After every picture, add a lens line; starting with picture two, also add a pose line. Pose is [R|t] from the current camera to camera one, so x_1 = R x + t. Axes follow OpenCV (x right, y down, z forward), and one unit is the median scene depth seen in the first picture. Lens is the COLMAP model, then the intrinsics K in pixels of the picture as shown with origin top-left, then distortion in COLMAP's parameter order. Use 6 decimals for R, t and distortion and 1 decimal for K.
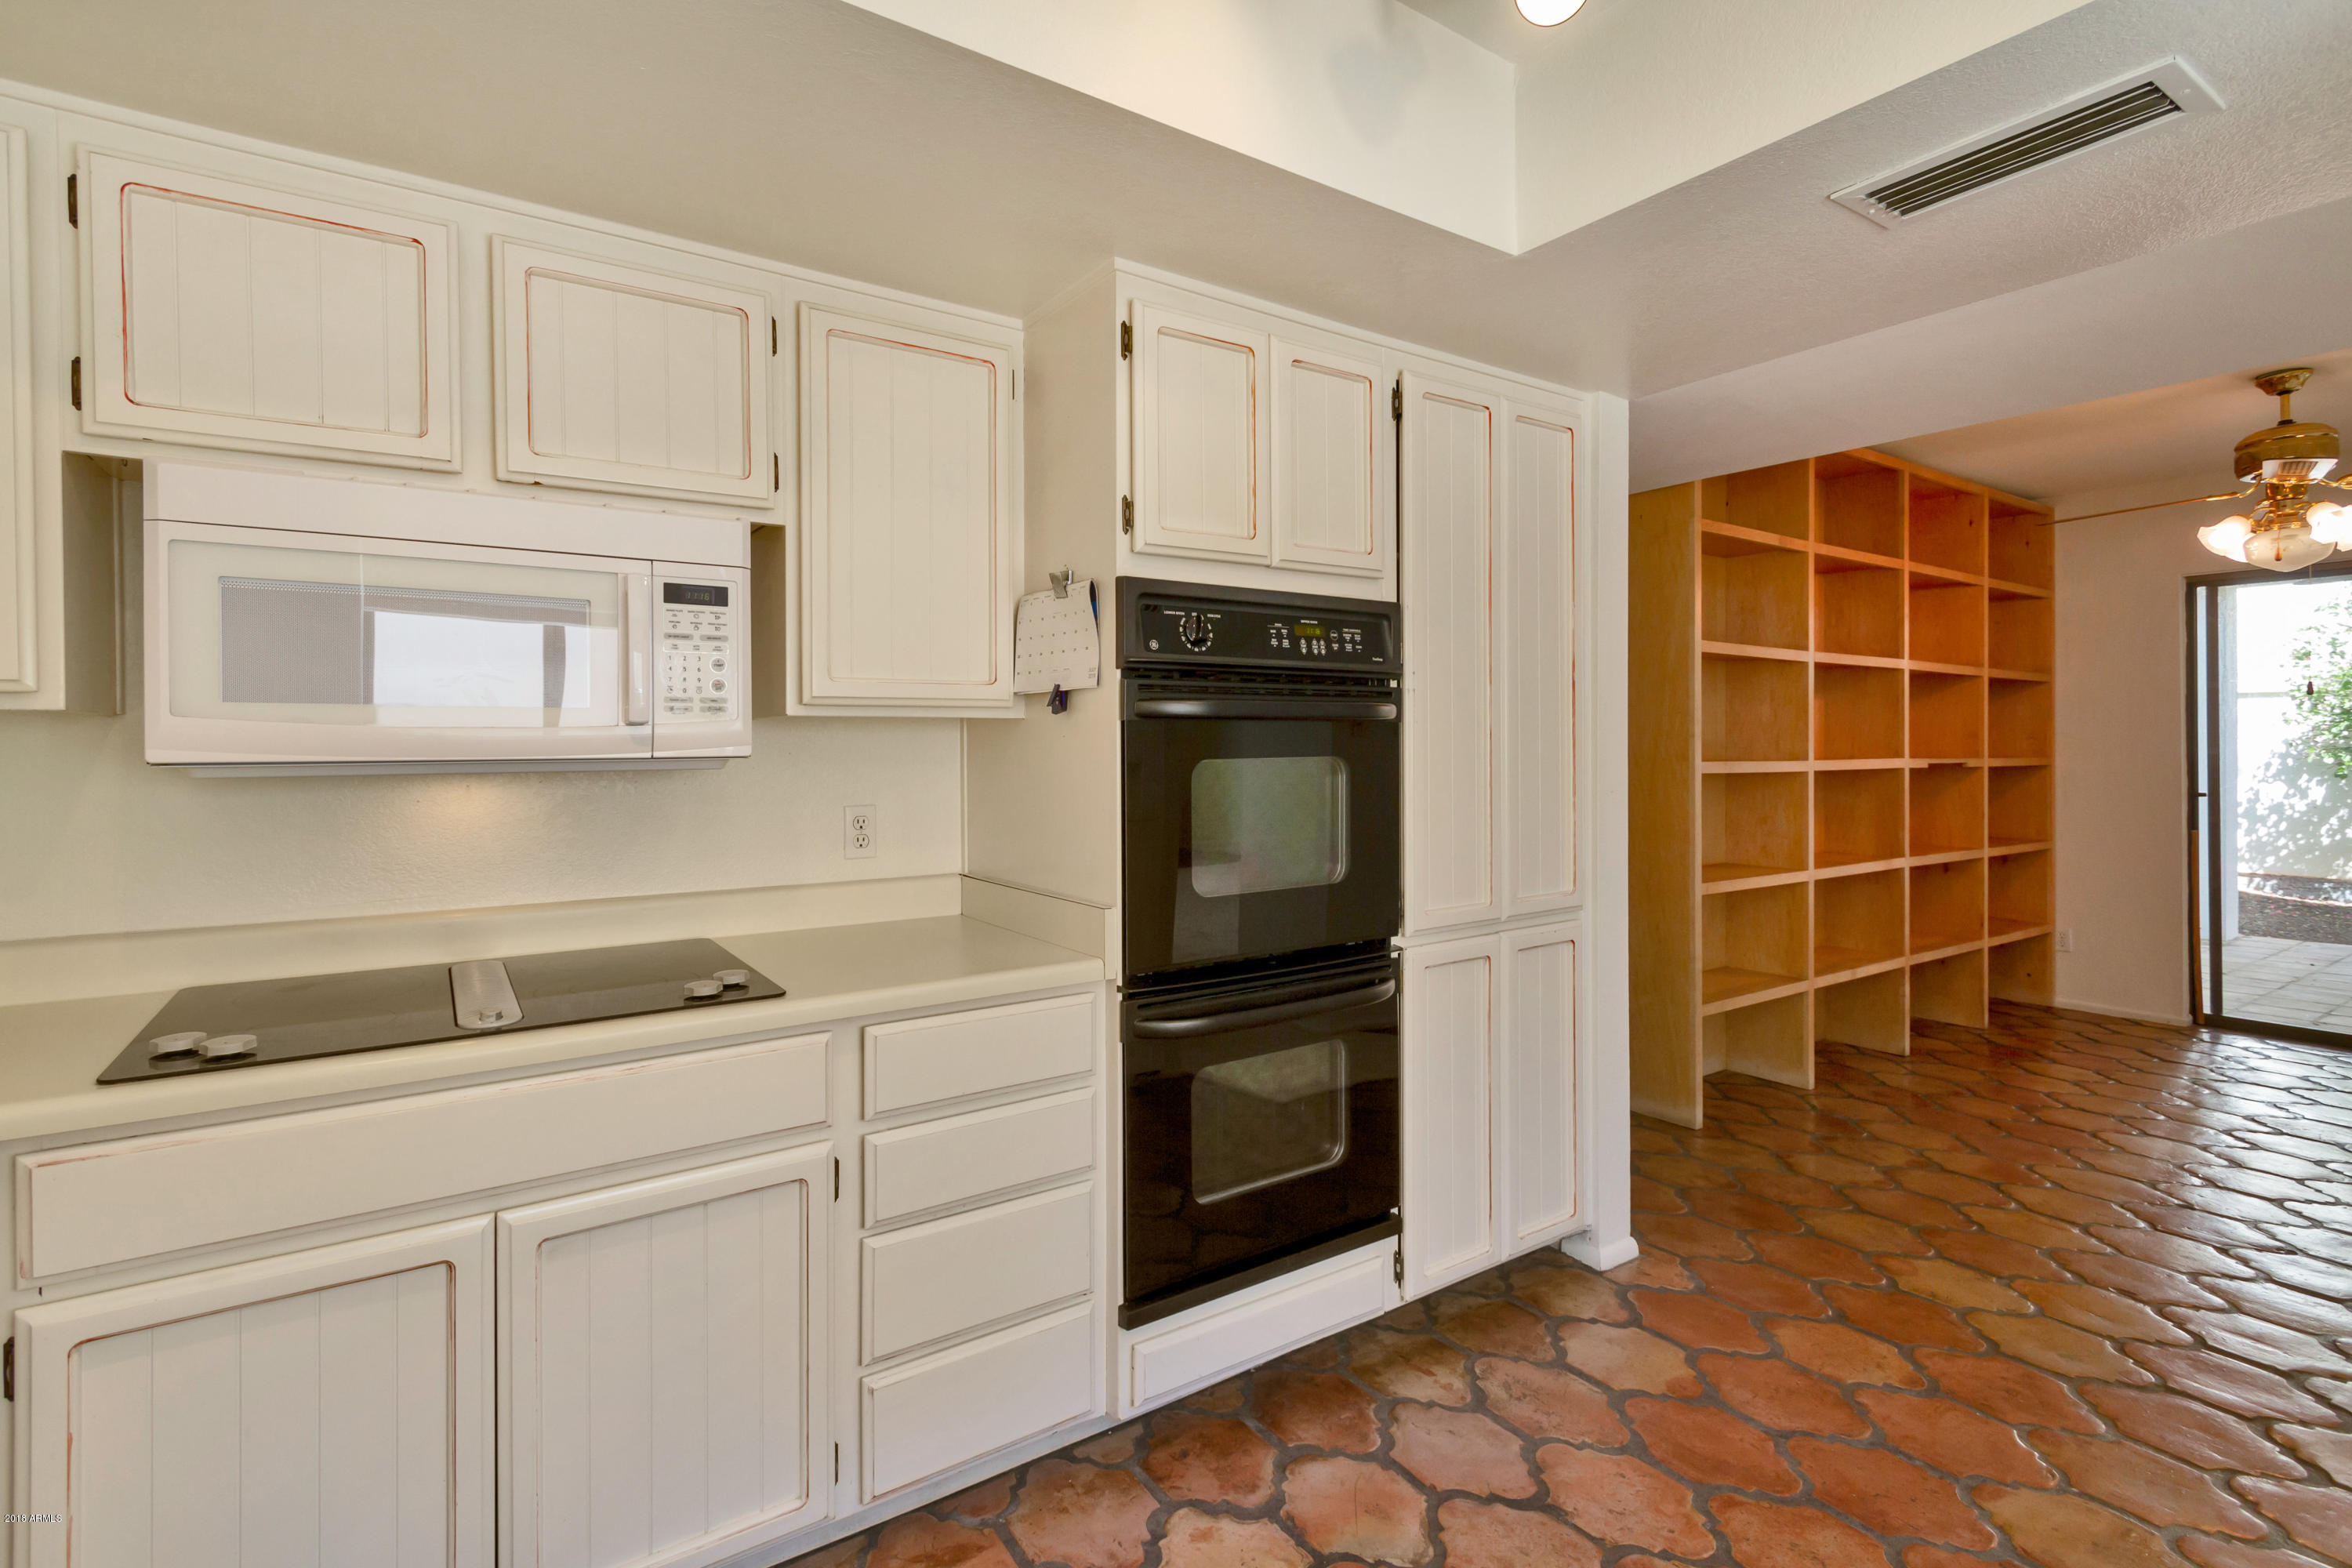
lens RADIAL K [[1095.7, 0, 1169.9], [0, 1095.7, 747.4], [0, 0, 1]] dist [0.007988, -0.002518]
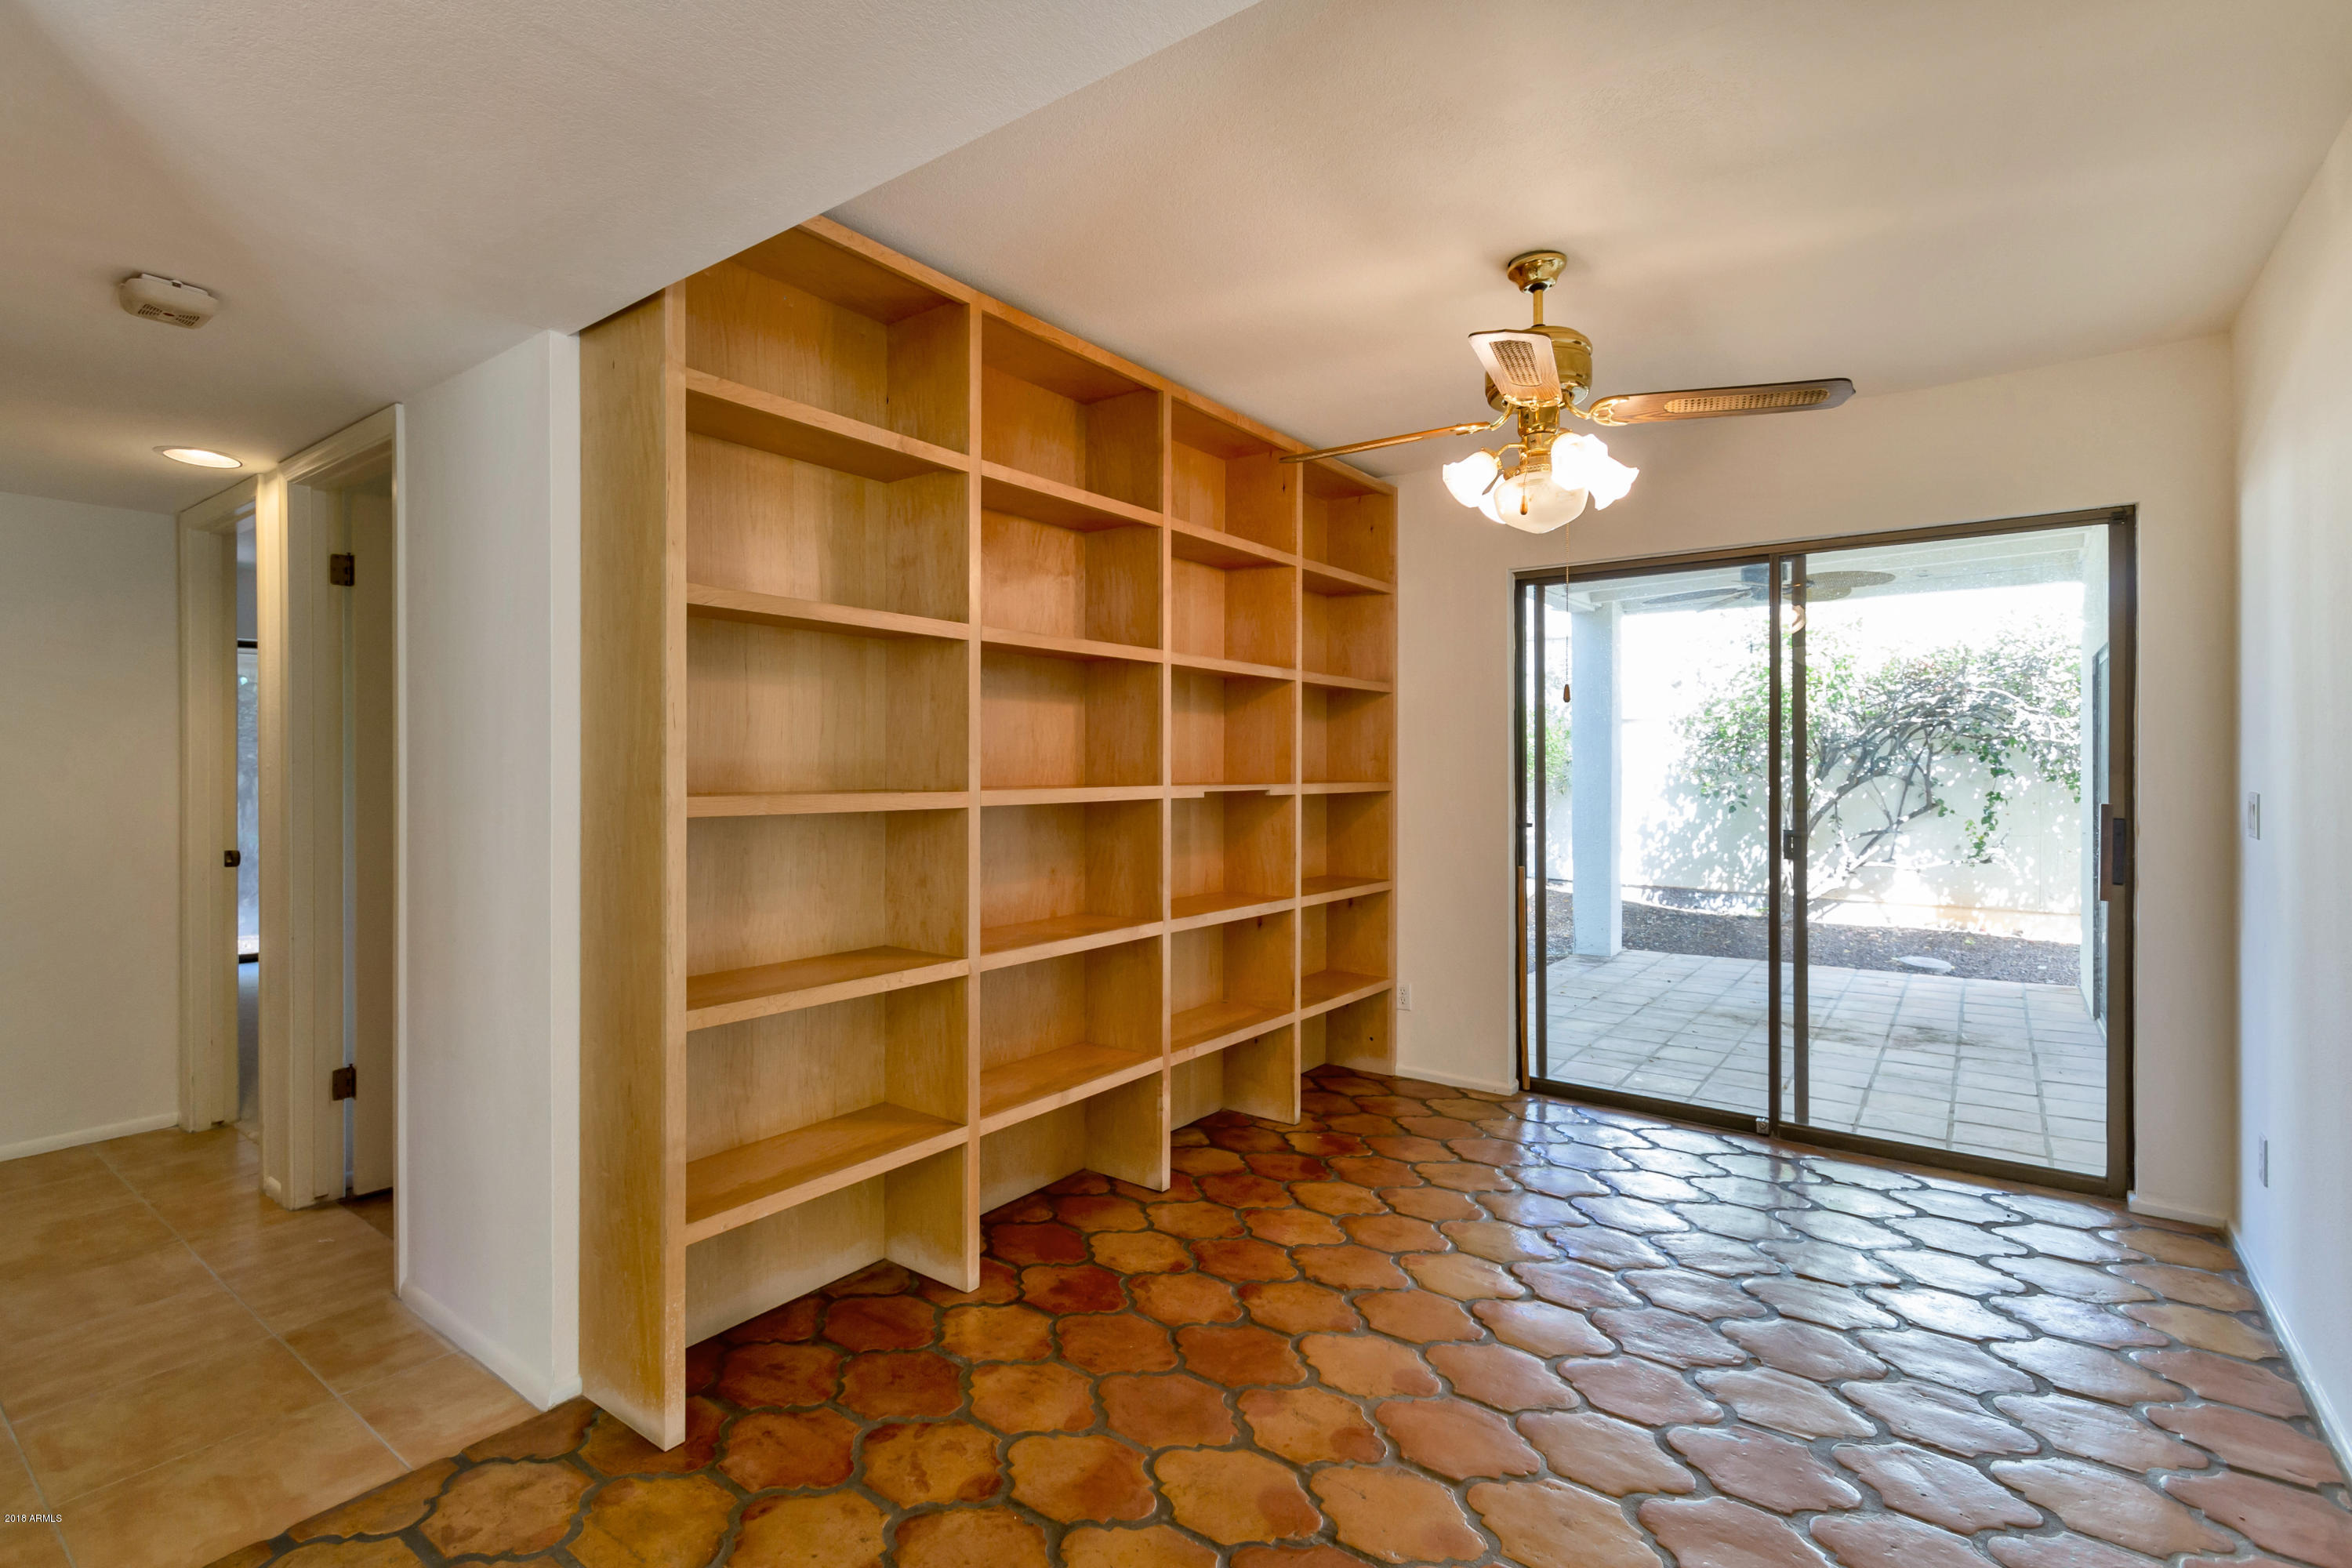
lens RADIAL K [[1095.7, 0, 1157.7], [0, 1095.7, 776.3], [0, 0, 1]] dist [0.007988, -0.002518]
pose [[0.947254, -0.002066, 0.320477, 0.387975], [-0.000269, 0.999974, 0.007241, -0.001392], [-0.320484, -0.006945, 0.947228, 0.278893]]
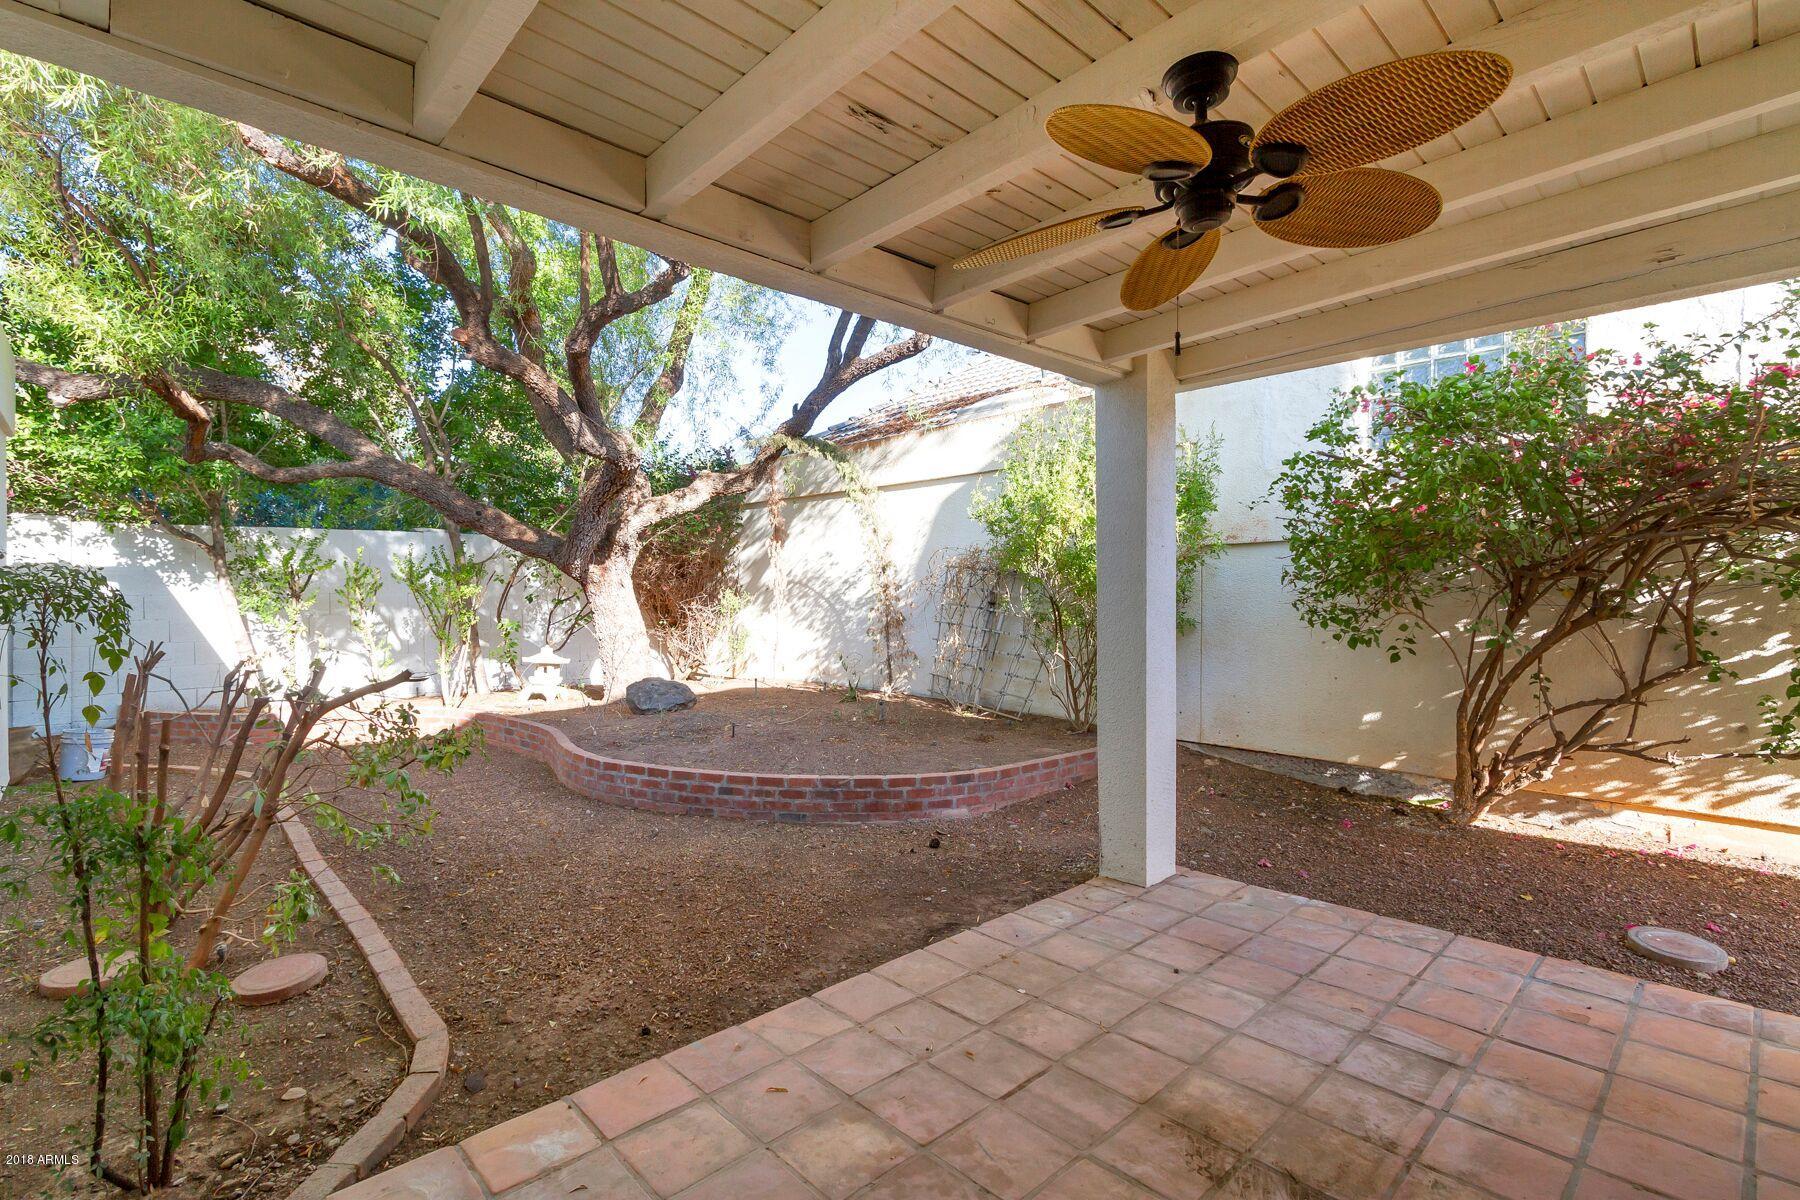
lens RADIAL K [[819.8, 0, 902.4], [0, 819.8, 594.0], [0, 0, 1]] dist [-0.004853, 0.000753]
pose [[0.988176, 0.000473, 0.153325, 1.154130], [0.000283, 0.999988, -0.004908, -0.011683], [-0.153326, 0.004893, 0.988164, 0.815959]]
